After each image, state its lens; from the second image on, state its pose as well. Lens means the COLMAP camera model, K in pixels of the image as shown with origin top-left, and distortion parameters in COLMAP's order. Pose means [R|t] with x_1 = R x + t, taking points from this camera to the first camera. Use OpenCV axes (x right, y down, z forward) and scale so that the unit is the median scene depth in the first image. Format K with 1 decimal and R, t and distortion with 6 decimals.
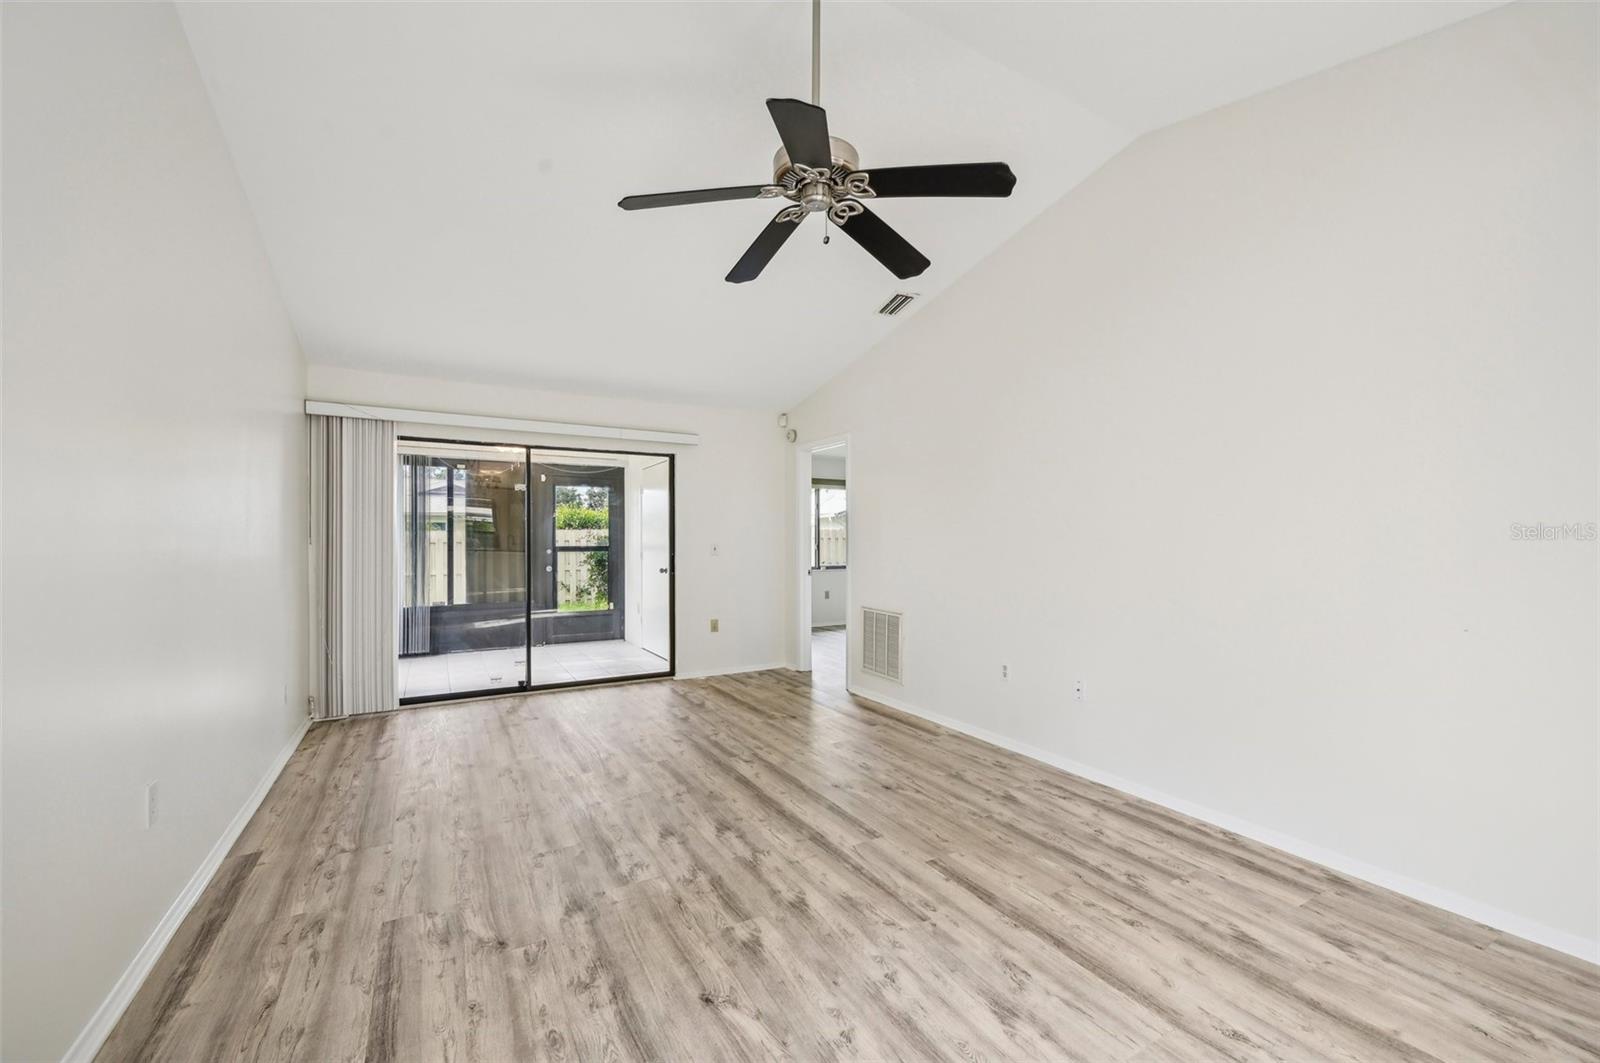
lens RADIAL K [[641.1, 0, 804.7], [0, 641.1, 542.4], [0, 0, 1]] dist [-0.000168, 0.000053]
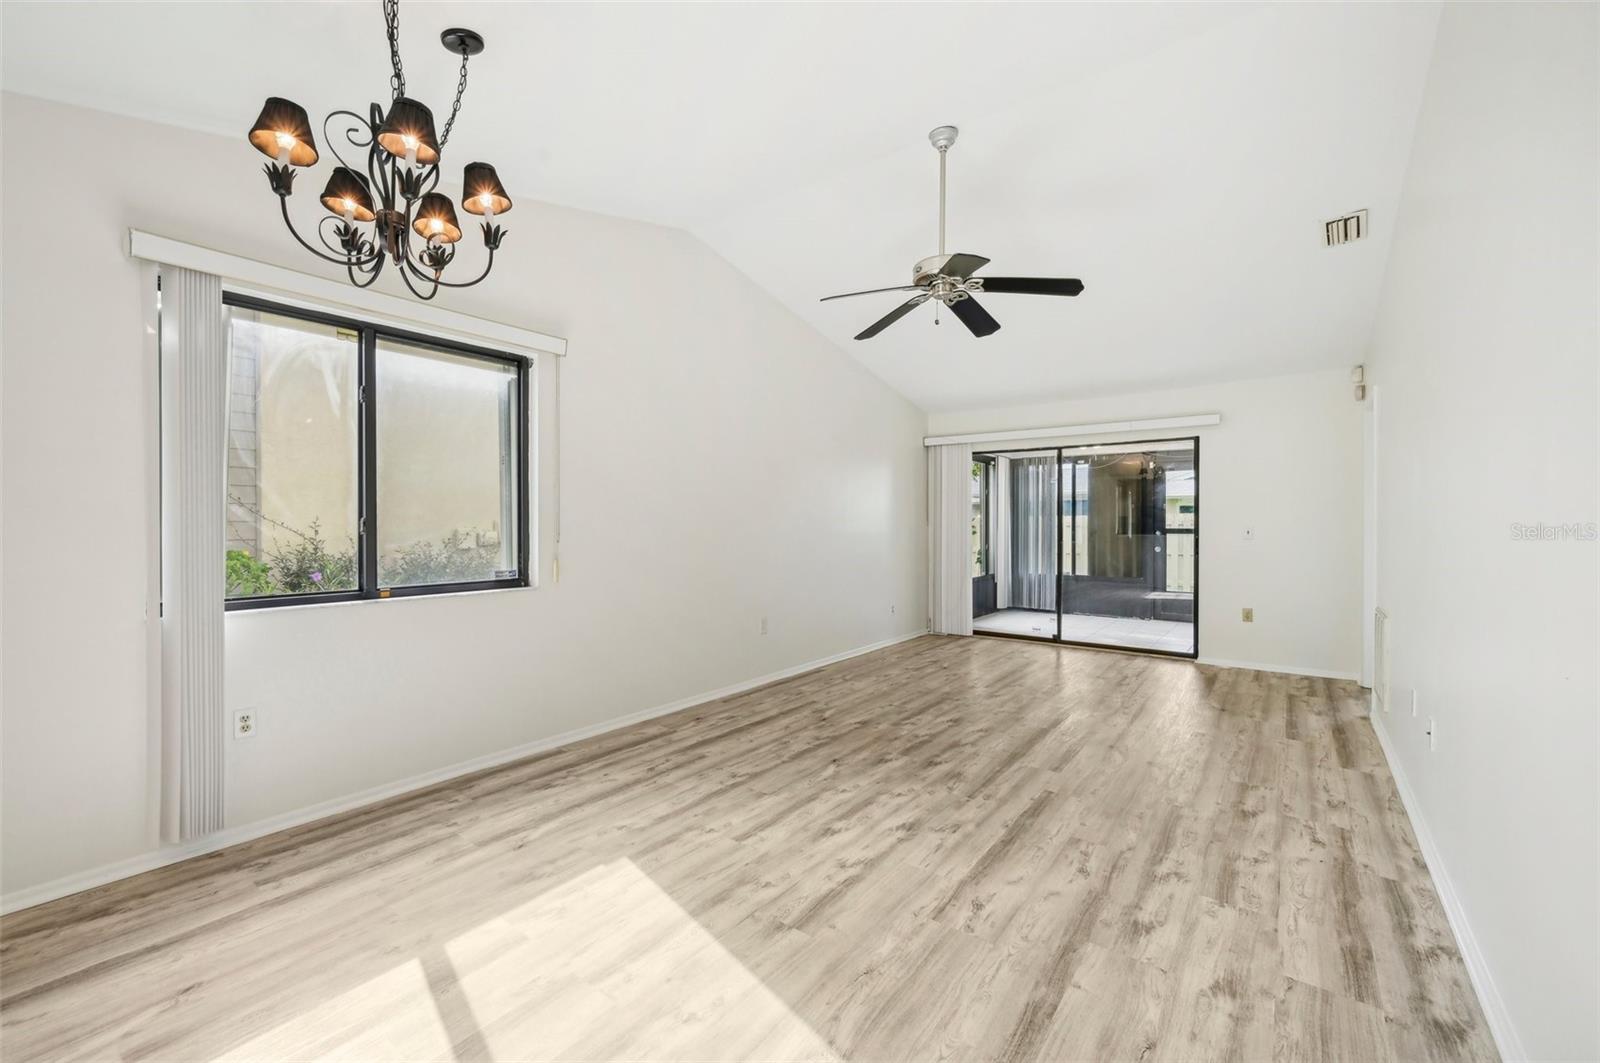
lens RADIAL K [[646.5, 0, 803.8], [0, 646.5, 529.5], [0, 0, 1]] dist [-0.001372, 0.000345]
pose [[0.390119, 0.009961, -0.920710, 1.080617], [-0.003146, 0.999950, 0.009485, -0.001630], [0.920759, -0.000803, 0.390131, 0.103063]]
